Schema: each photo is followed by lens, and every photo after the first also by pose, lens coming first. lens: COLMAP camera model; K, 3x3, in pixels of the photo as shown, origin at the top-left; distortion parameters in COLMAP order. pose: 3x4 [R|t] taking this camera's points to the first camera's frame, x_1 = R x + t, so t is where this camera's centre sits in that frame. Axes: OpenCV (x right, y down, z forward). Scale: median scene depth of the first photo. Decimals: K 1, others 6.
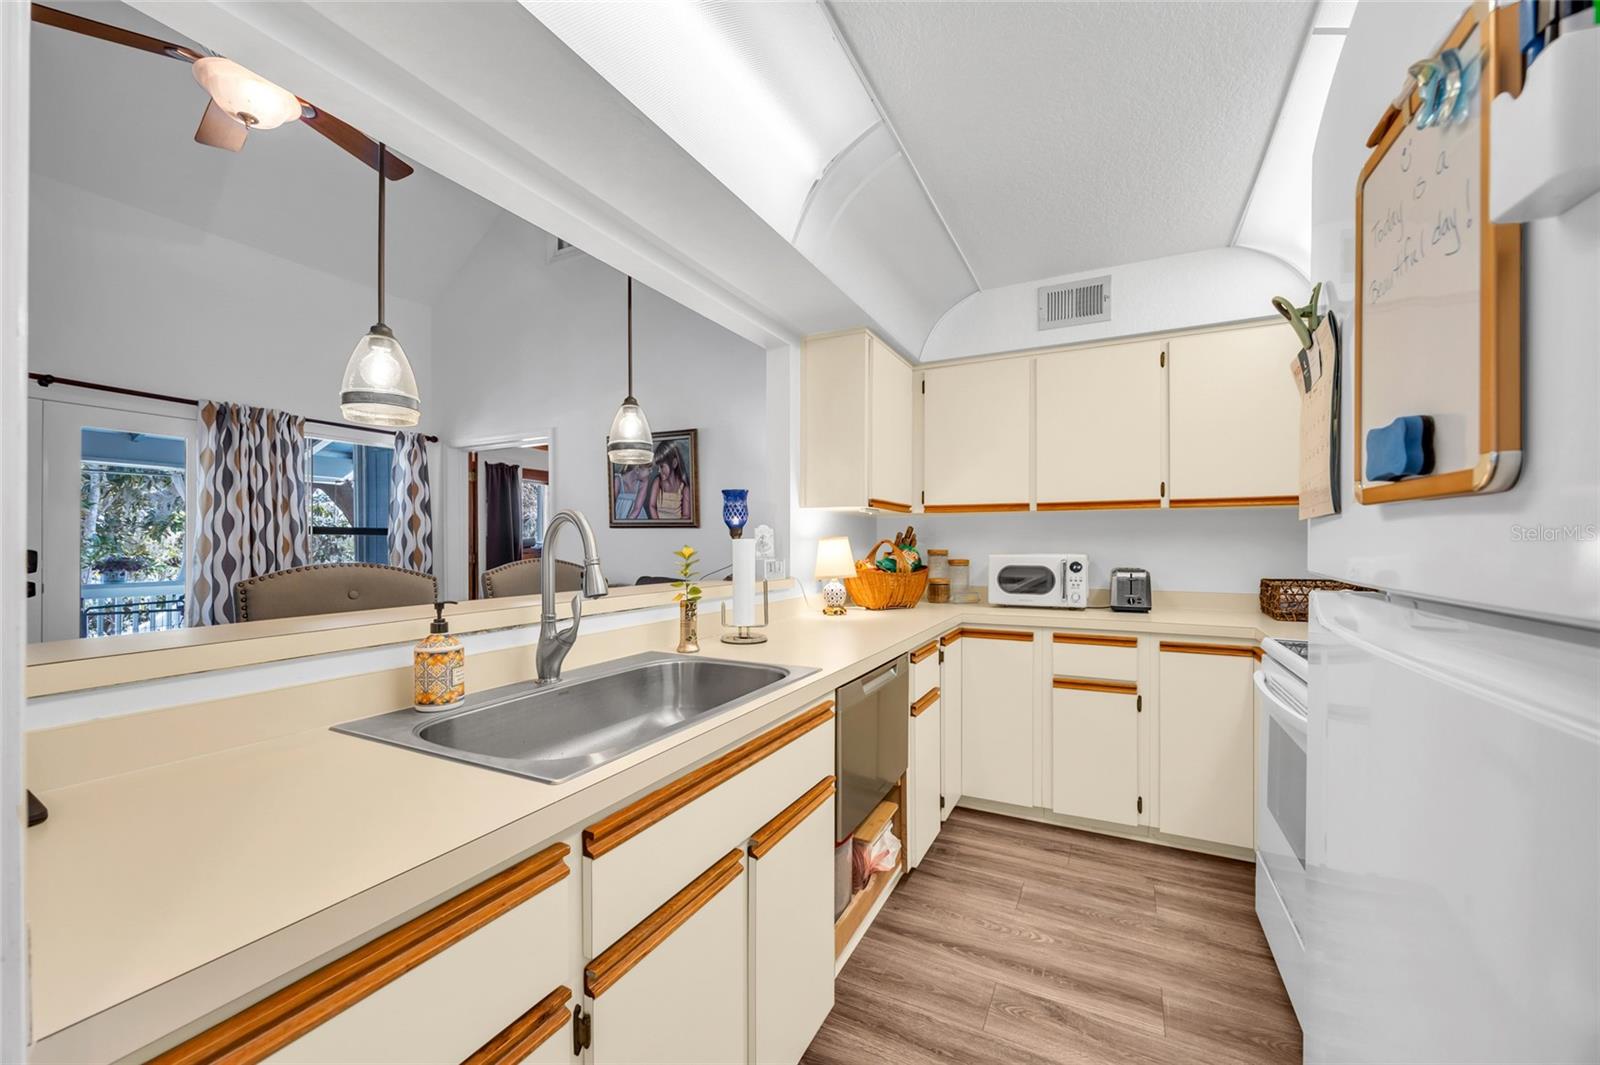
lens RADIAL K [[620.5, 0, 799.2], [0, 620.5, 539.9], [0, 0, 1]] dist [-0.002368, 0.000121]
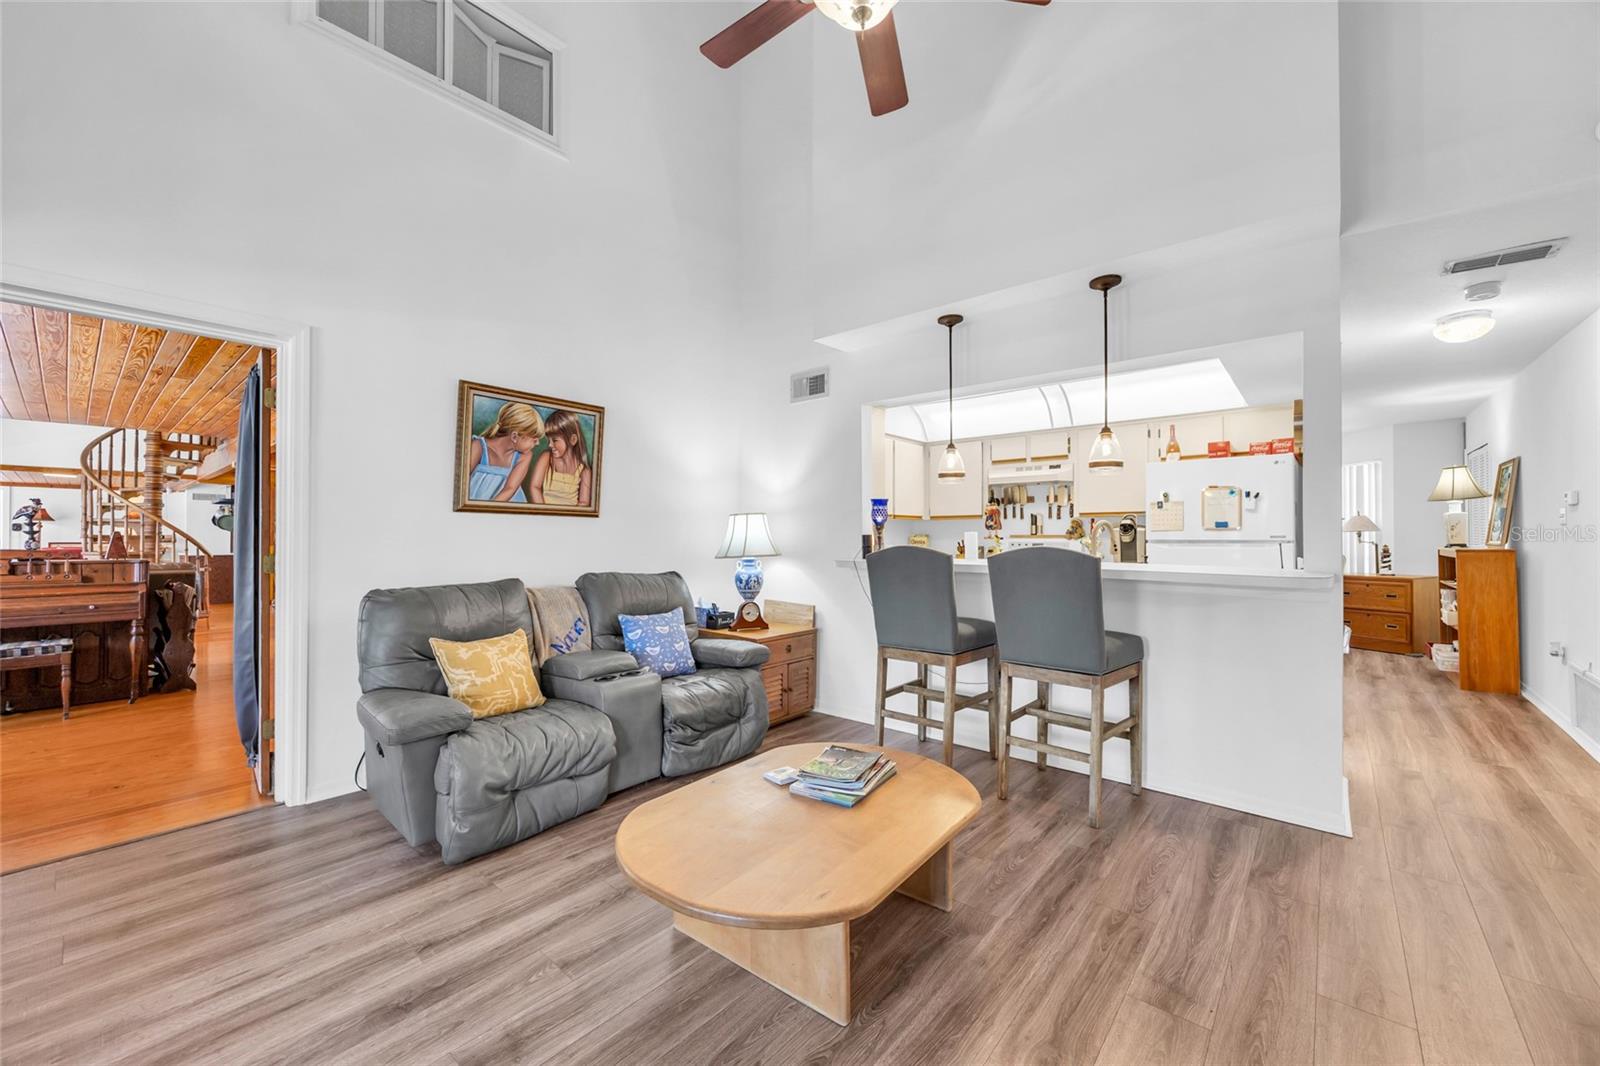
lens RADIAL K [[620.5, 0, 803.4], [0, 620.5, 532.4], [0, 0, 1]] dist [-0.002368, 0.000121]
pose [[0.226925, 0.006206, 0.973892, -0.949489], [-0.005871, 0.999970, -0.005004, 0.005651], [-0.973895, -0.004582, 0.226955, 0.496052]]
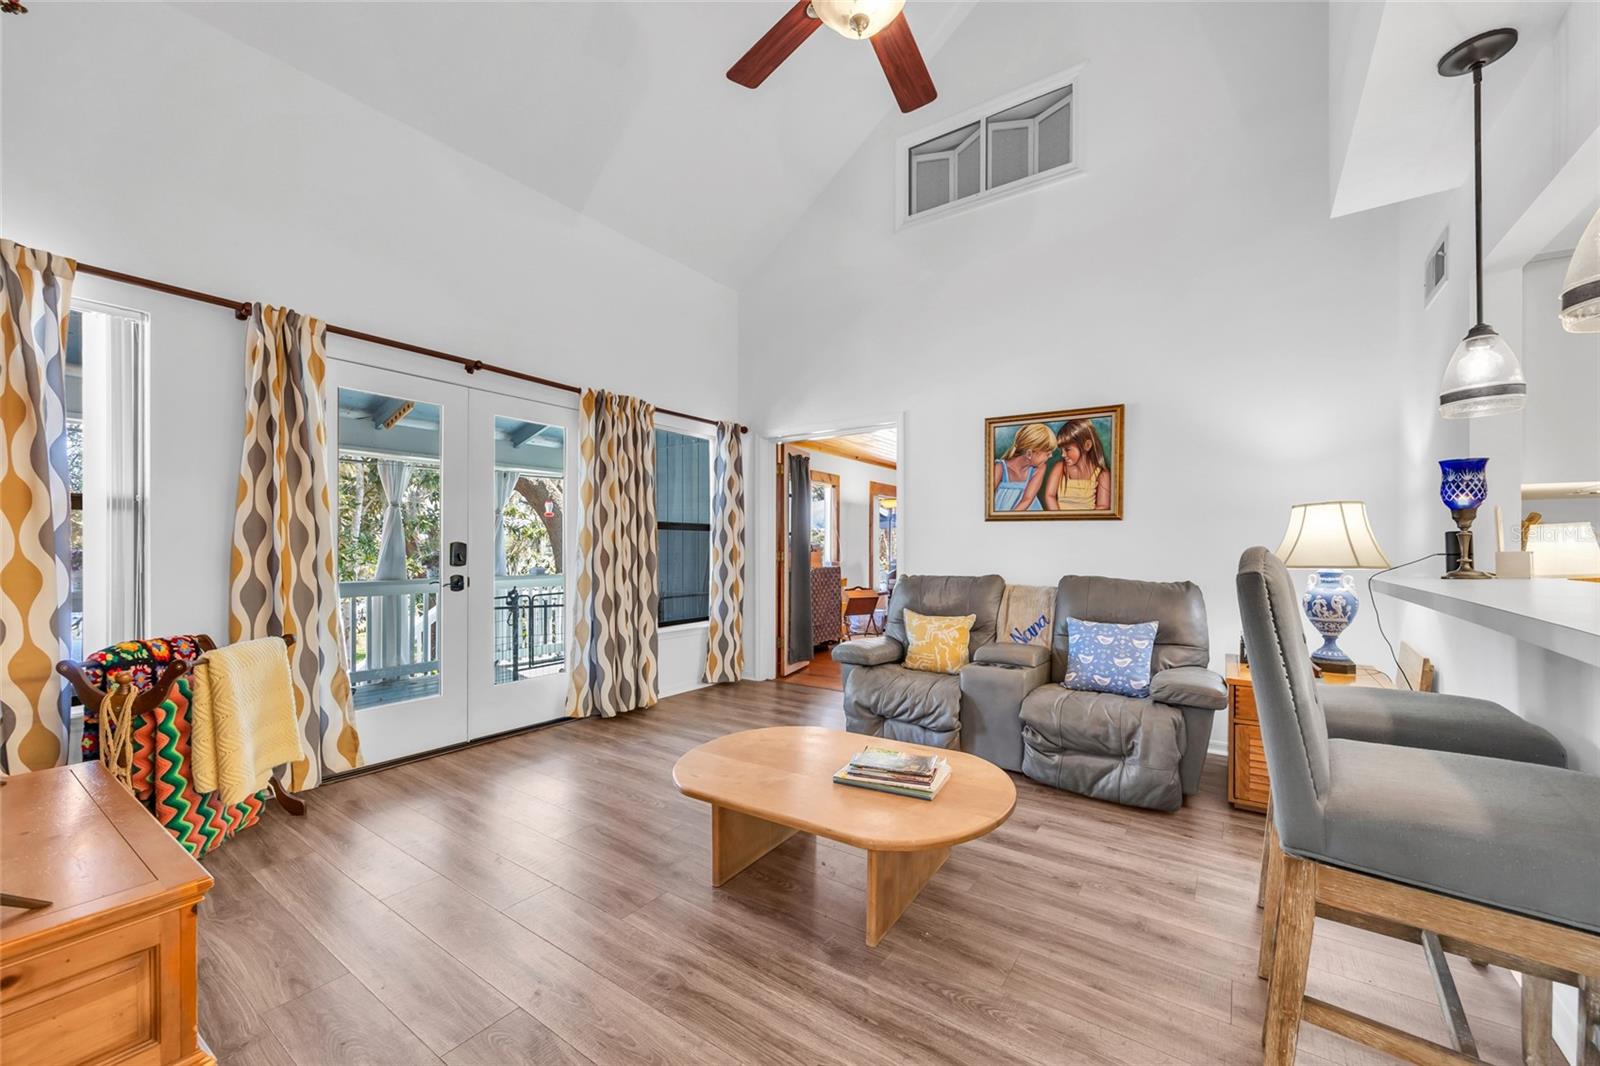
lens RADIAL K [[620.5, 0, 806.2], [0, 620.5, 545.1], [0, 0, 1]] dist [-0.002368, 0.000121]
pose [[0.991613, 0.001600, -0.129231, -0.475312], [-0.001223, 0.999995, 0.002998, 0.013677], [0.129235, -0.002814, 0.991610, 0.086944]]
